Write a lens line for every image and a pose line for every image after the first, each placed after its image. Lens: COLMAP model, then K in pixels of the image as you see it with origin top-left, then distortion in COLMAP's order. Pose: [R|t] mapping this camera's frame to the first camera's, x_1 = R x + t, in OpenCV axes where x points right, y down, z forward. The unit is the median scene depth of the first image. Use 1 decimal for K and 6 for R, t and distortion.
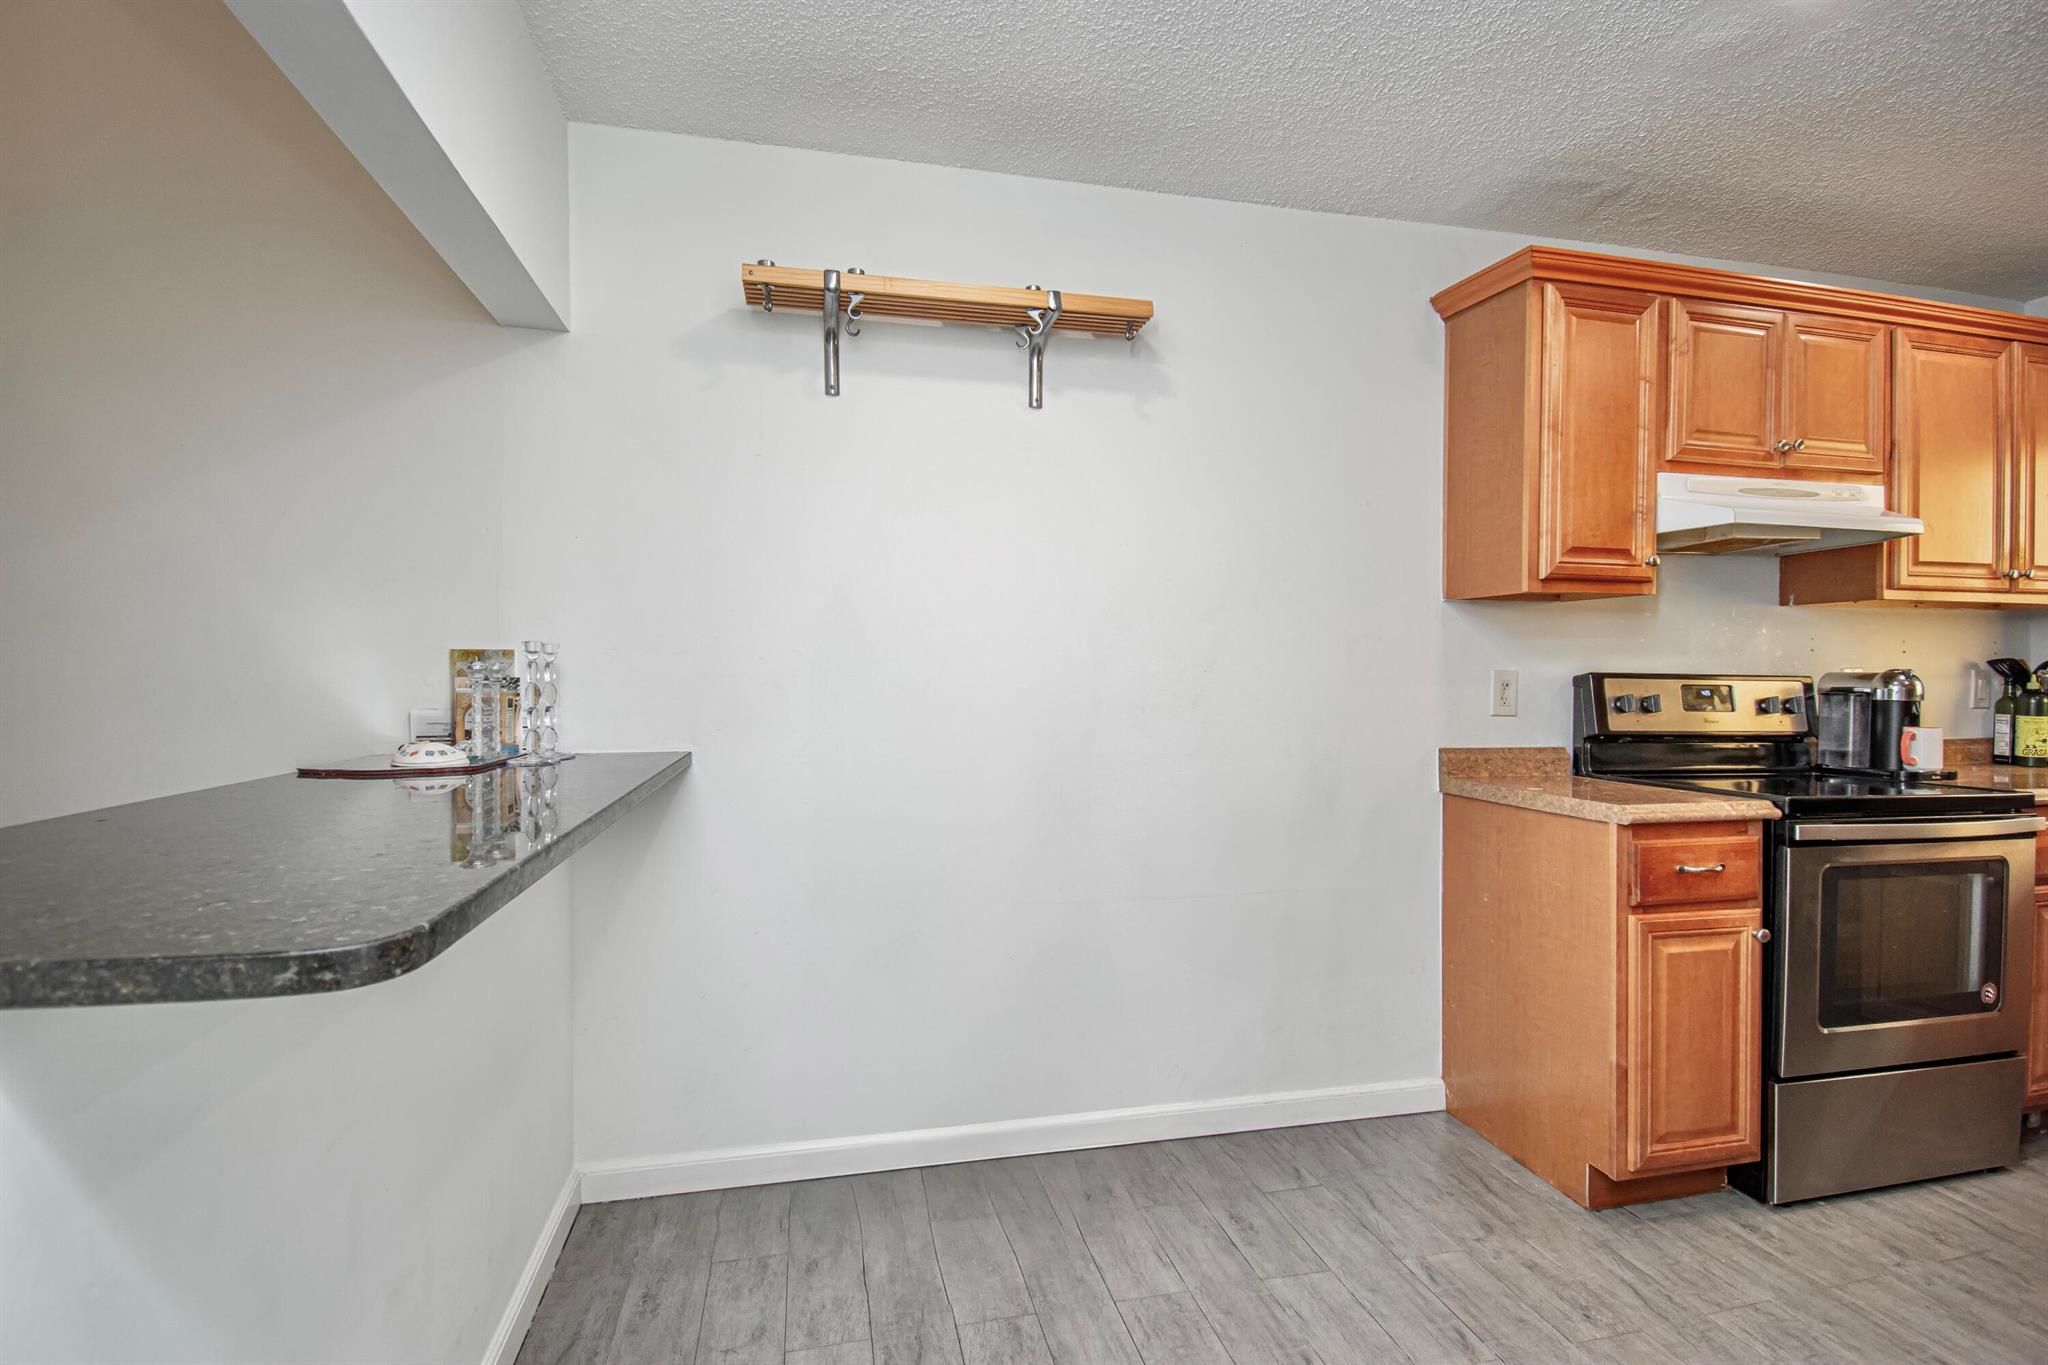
lens RADIAL K [[983.9, 0, 1028.5], [0, 983.9, 689.8], [0, 0, 1]] dist [0.023631, -0.028624]
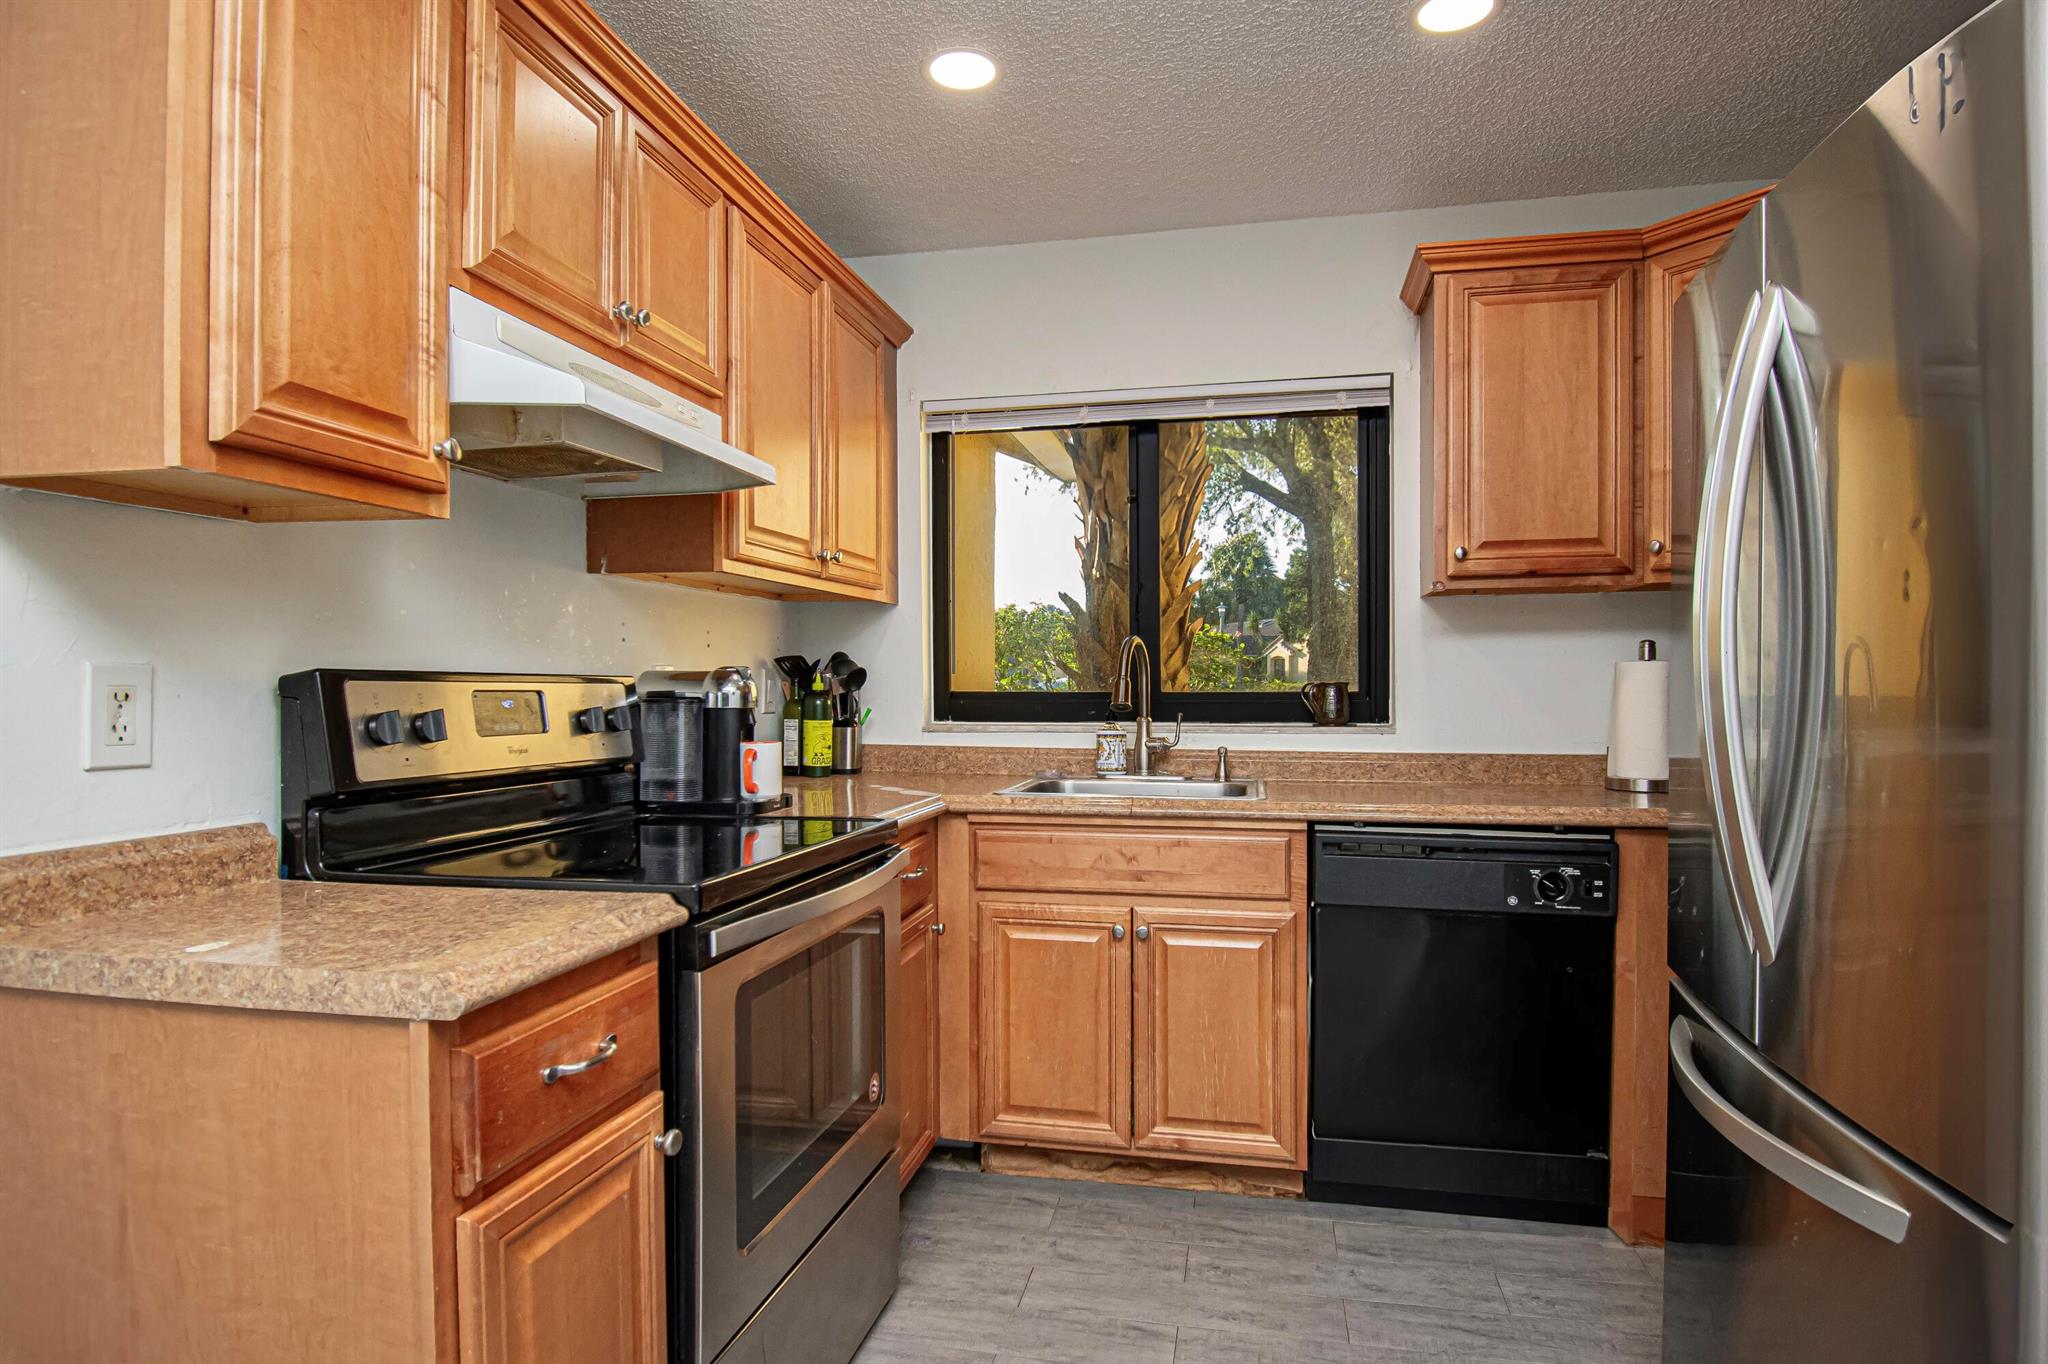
lens RADIAL K [[1119.0, 0, 1052.2], [0, 1119.0, 688.9], [0, 0, 1]] dist [0.017920, -0.028385]
pose [[0.414997, -0.011937, 0.909744, 0.218912], [0.017037, 0.999841, 0.005348, -0.004315], [-0.909663, 0.013280, 0.415134, 0.451450]]
